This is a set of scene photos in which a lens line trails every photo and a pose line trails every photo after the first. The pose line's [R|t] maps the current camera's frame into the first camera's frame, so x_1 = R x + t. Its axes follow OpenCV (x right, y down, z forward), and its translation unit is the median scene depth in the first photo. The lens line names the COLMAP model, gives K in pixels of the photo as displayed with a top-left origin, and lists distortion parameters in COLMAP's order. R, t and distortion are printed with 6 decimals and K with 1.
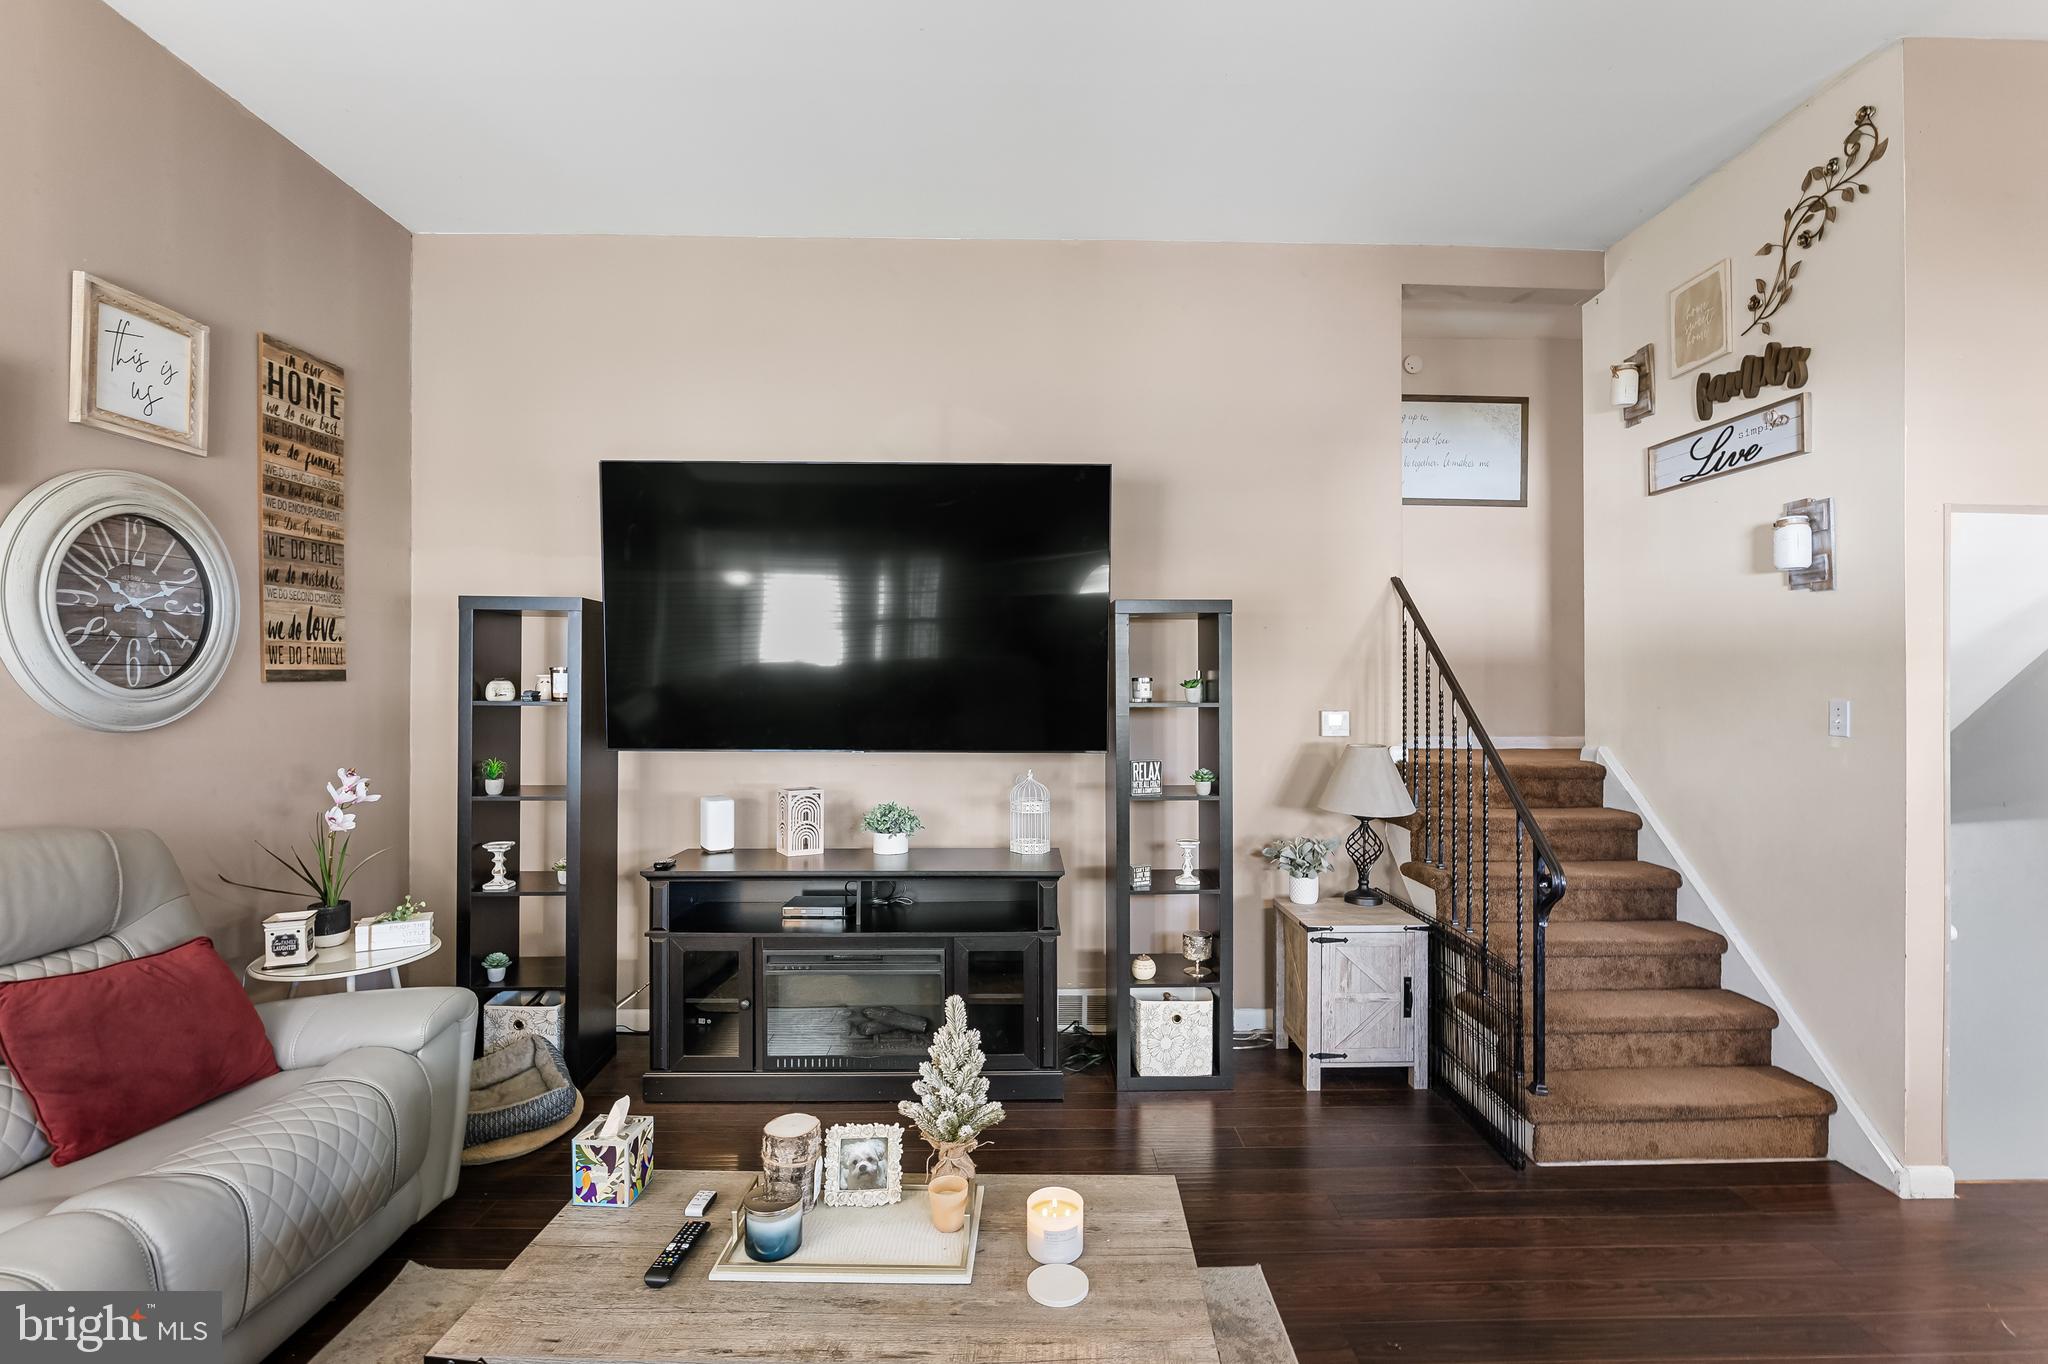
lens RADIAL K [[966.0, 0, 1018.7], [0, 966.0, 683.4], [0, 0, 1]] dist [-0.014860, 0.004684]
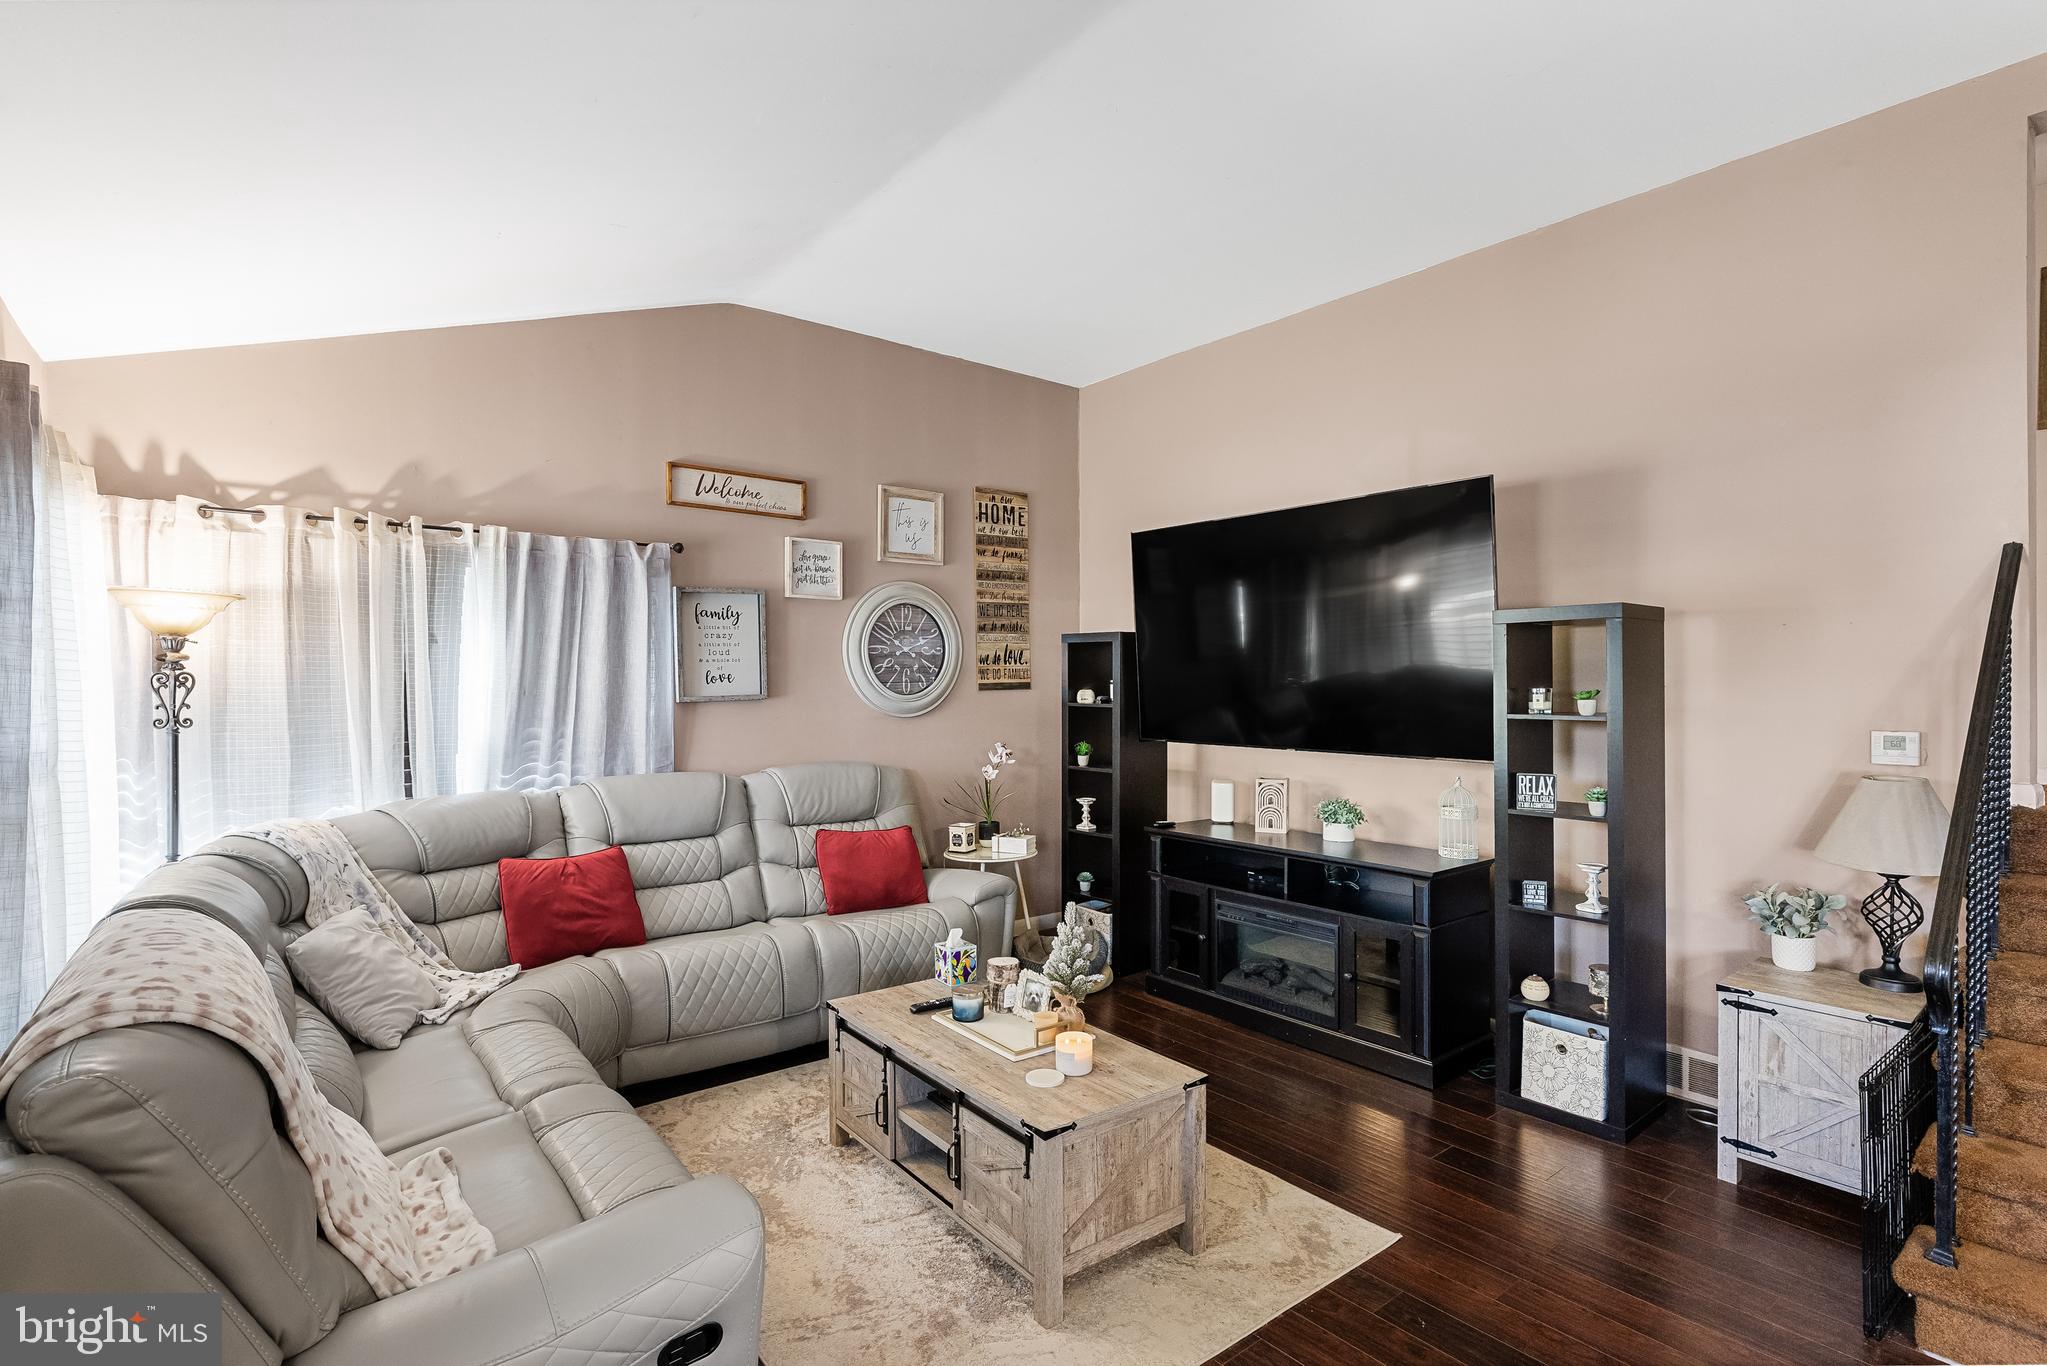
lens RADIAL K [[965.6, 0, 993.4], [0, 965.6, 693.0], [0, 0, 1]] dist [-0.014860, 0.004684]
pose [[0.597396, 0.006129, -0.801923, 0.592090], [0.003918, 0.999937, 0.010561, -0.014400], [0.801937, -0.009451, 0.597334, -0.008139]]
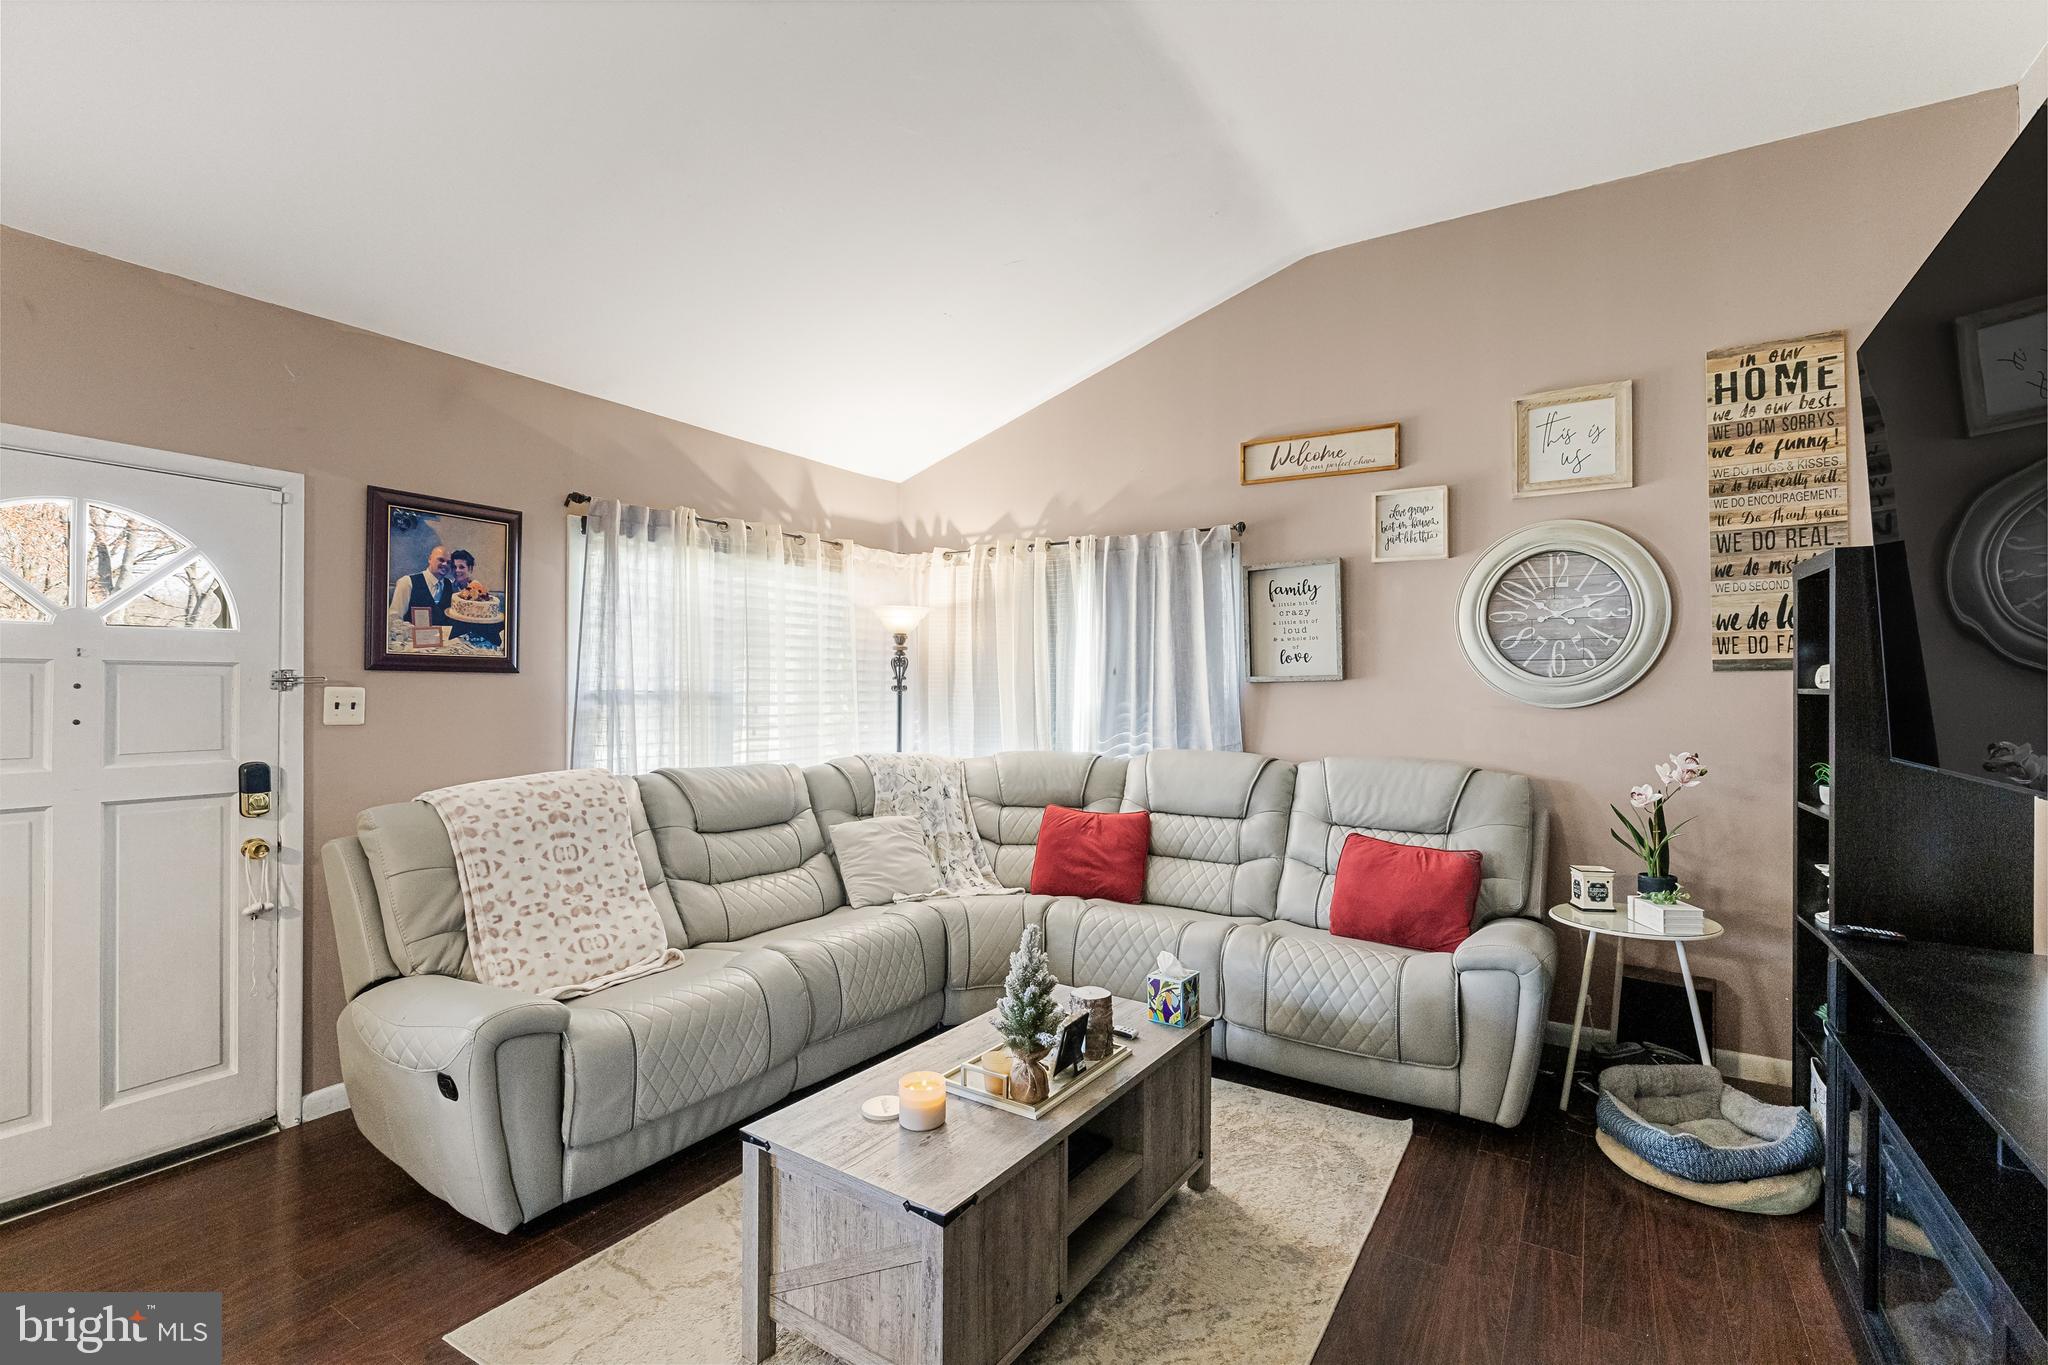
lens RADIAL K [[895.0, 0, 1029.2], [0, 895.0, 682.7], [0, 0, 1]] dist [0.000984, 0.000310]
pose [[-0.523417, -0.009190, -0.852027, 0.464395], [-0.005625, 0.999957, -0.007330, 0.022417], [0.852058, 0.000956, -0.523446, 0.842191]]
